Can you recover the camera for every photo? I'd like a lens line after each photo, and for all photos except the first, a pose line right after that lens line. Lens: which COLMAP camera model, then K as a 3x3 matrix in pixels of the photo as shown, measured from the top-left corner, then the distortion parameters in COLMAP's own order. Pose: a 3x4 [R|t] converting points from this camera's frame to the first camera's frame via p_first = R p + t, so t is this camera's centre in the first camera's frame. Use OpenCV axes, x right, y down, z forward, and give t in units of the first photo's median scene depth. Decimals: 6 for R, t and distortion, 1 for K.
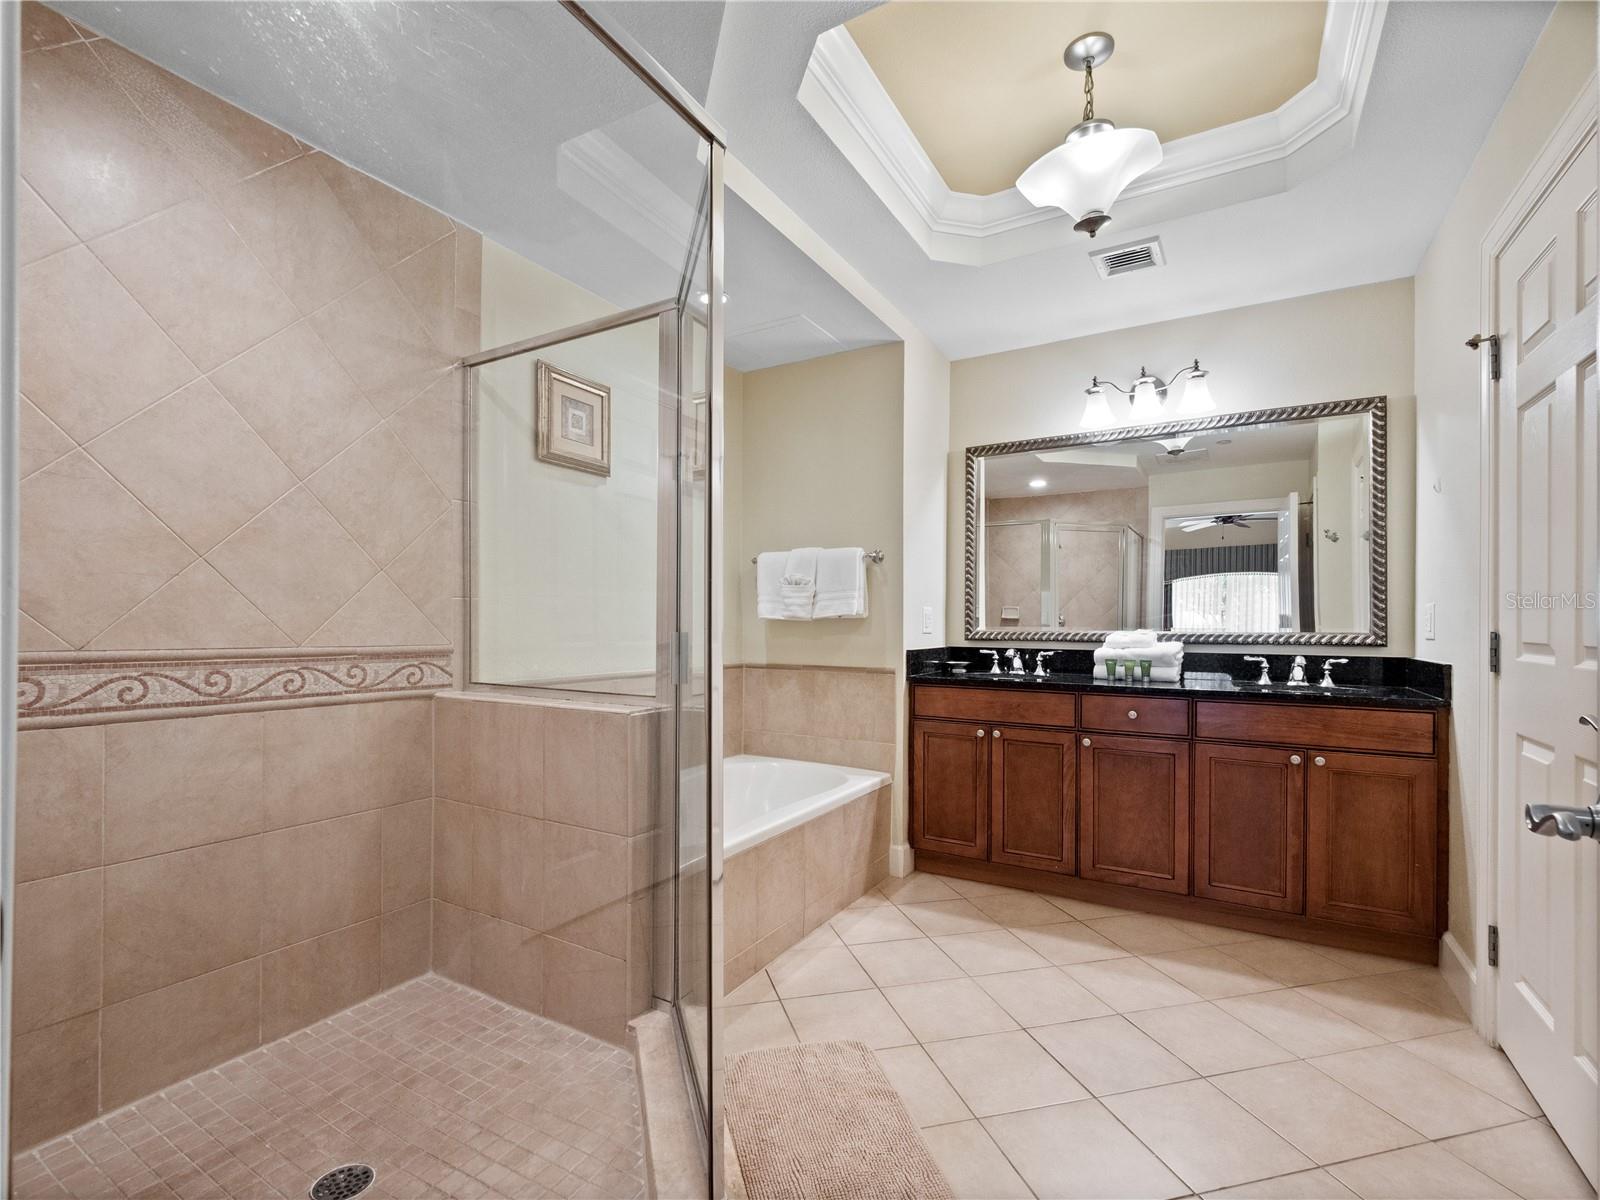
lens RADIAL K [[755.8, 0, 800.0], [0, 755.8, 600.0], [0, 0, 1]] dist [-0.001080, -0.000782]
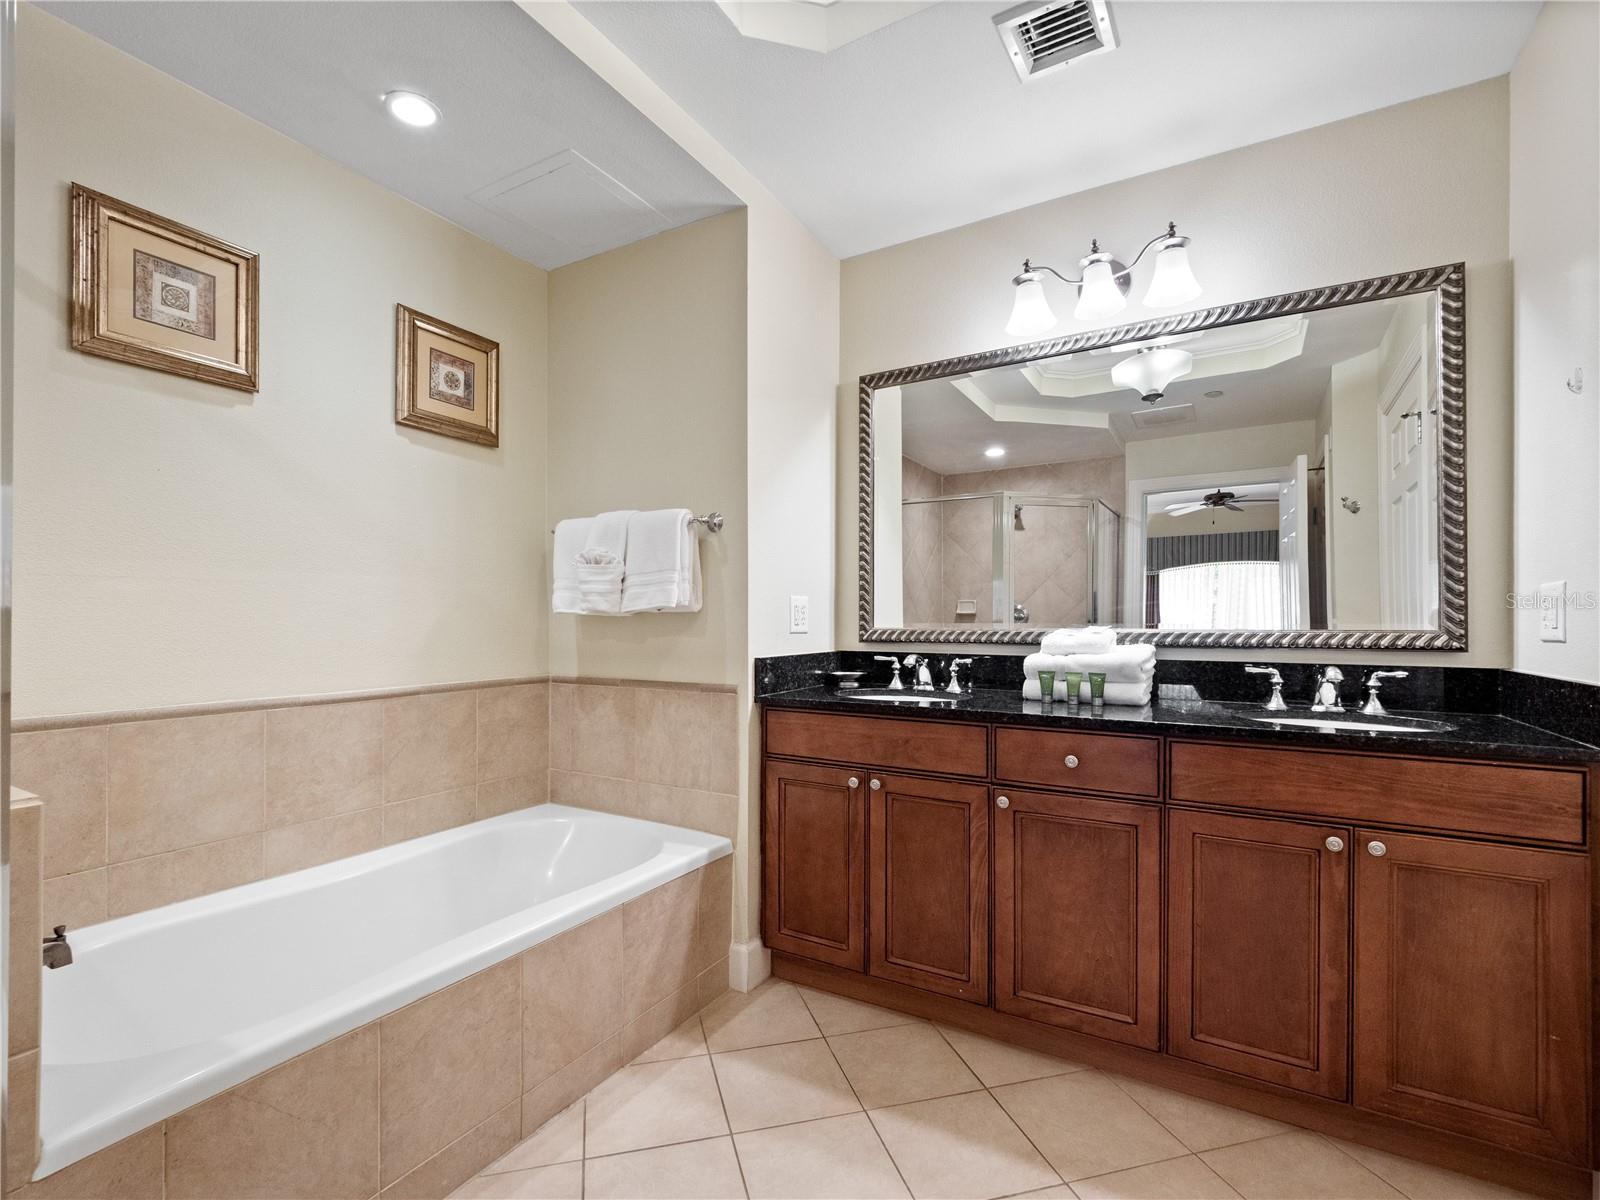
lens RADIAL K [[759.3, 0, 797.5], [0, 759.3, 598.2], [0, 0, 1]] dist [-0.000889, 0.000568]
pose [[0.999954, -0.004946, 0.008204, 0.185834], [0.004929, 0.999986, 0.002075, 0.011296], [-0.008214, -0.002035, 0.999964, 0.329800]]
